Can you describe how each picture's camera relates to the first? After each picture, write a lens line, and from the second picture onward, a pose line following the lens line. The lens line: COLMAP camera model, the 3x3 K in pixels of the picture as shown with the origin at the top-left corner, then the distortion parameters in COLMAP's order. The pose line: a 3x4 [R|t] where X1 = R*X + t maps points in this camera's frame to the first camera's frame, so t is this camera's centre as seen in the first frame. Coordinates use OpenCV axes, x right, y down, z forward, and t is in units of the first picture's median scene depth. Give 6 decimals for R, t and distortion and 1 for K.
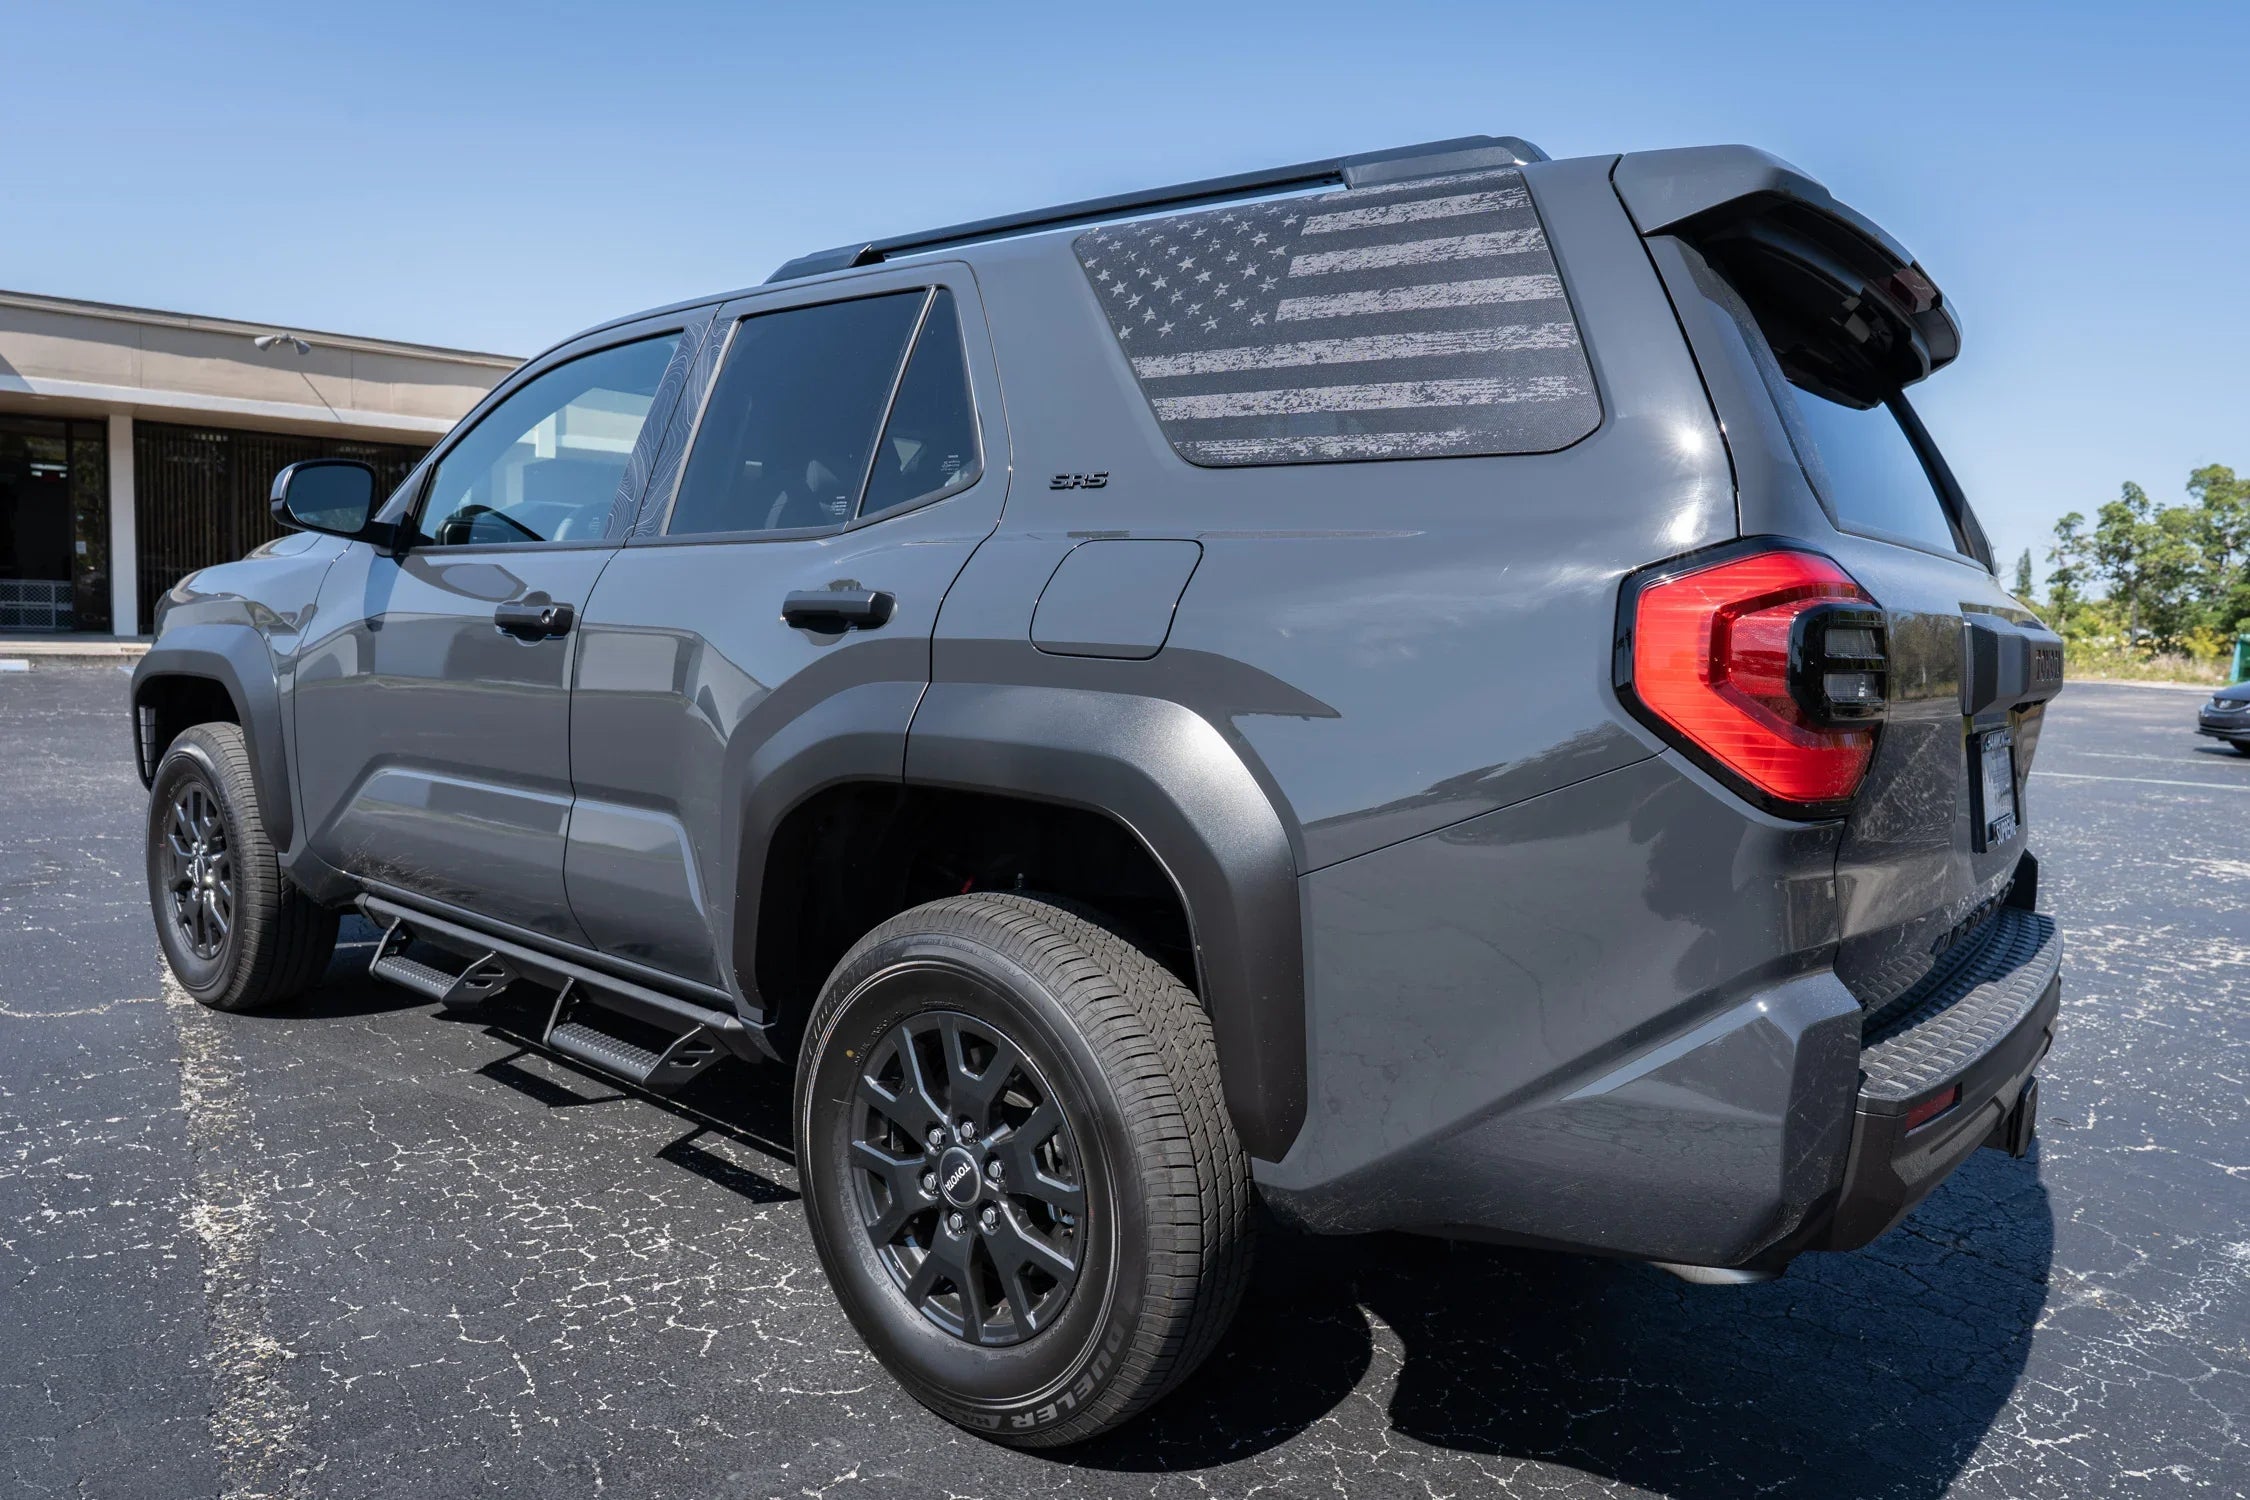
lens RADIAL K [[1841.2, 0, 1195.8], [0, 1841.2, 757.5], [0, 0, 1]] dist [-0.003804, 0.001930]
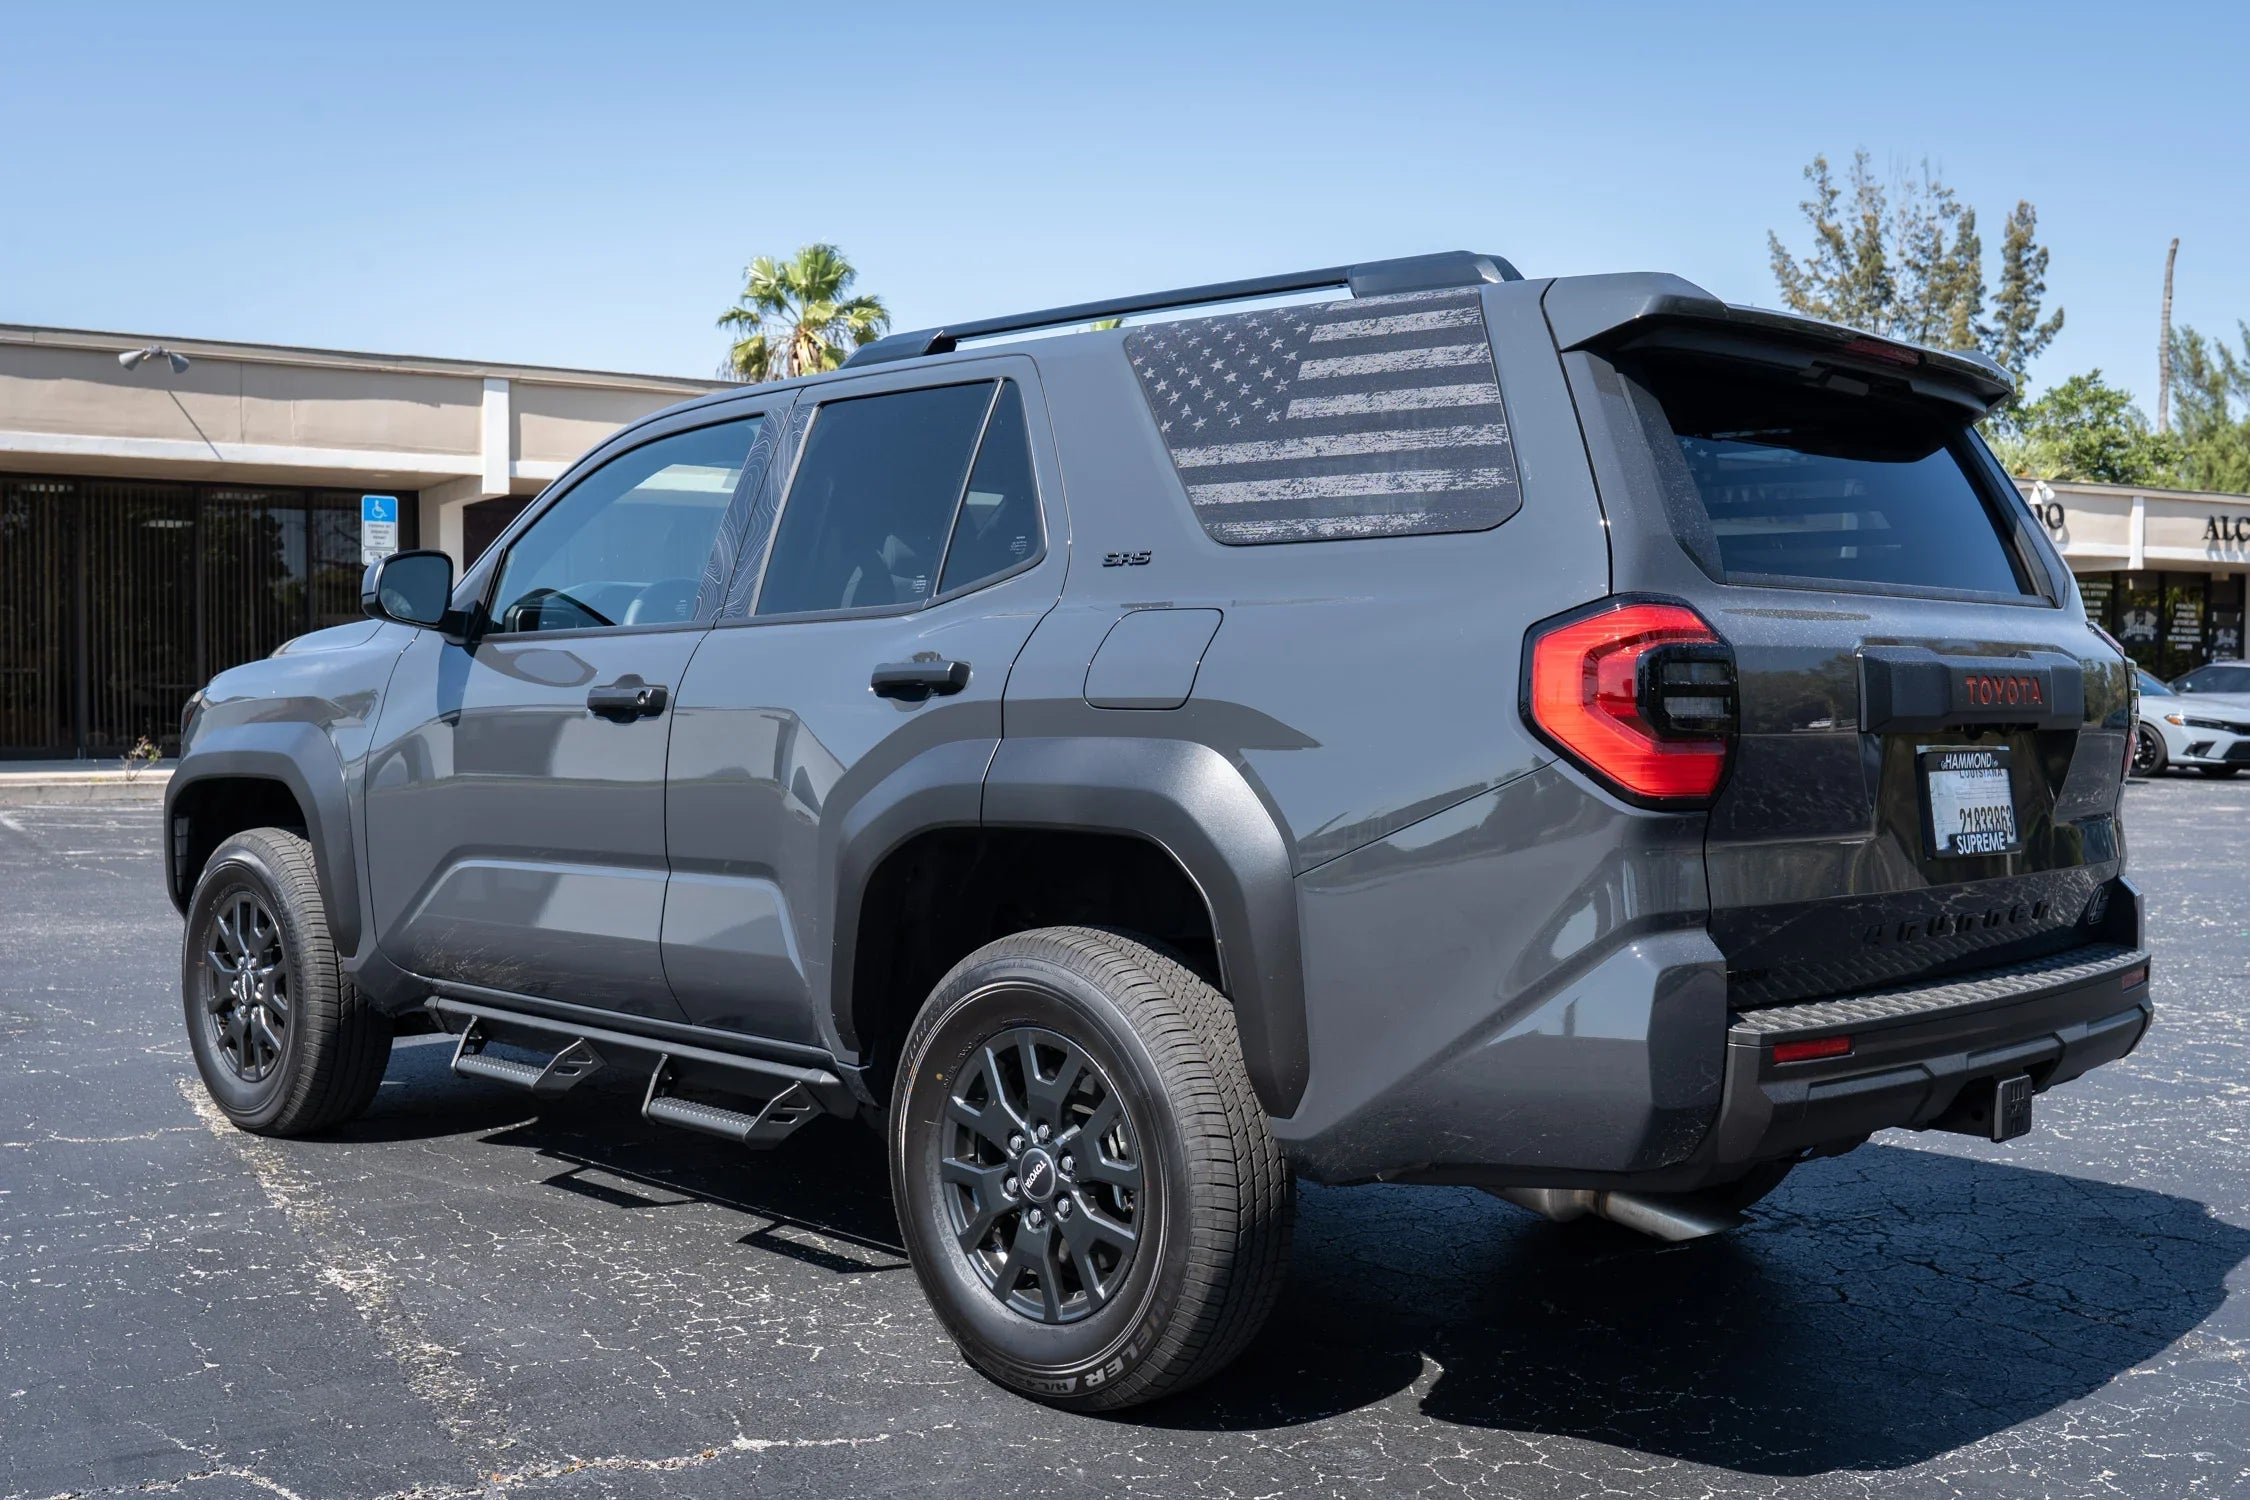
lens RADIAL K [[2991.0, 0, 1124.7], [0, 2991.0, 639.7], [0, 0, 1]] dist [0.030606, 0.029458]
pose [[0.992639, -0.037012, -0.115315, 0.138956], [0.025908, 0.995011, -0.096343, 0.074120], [0.118305, 0.092647, 0.988646, -0.784536]]
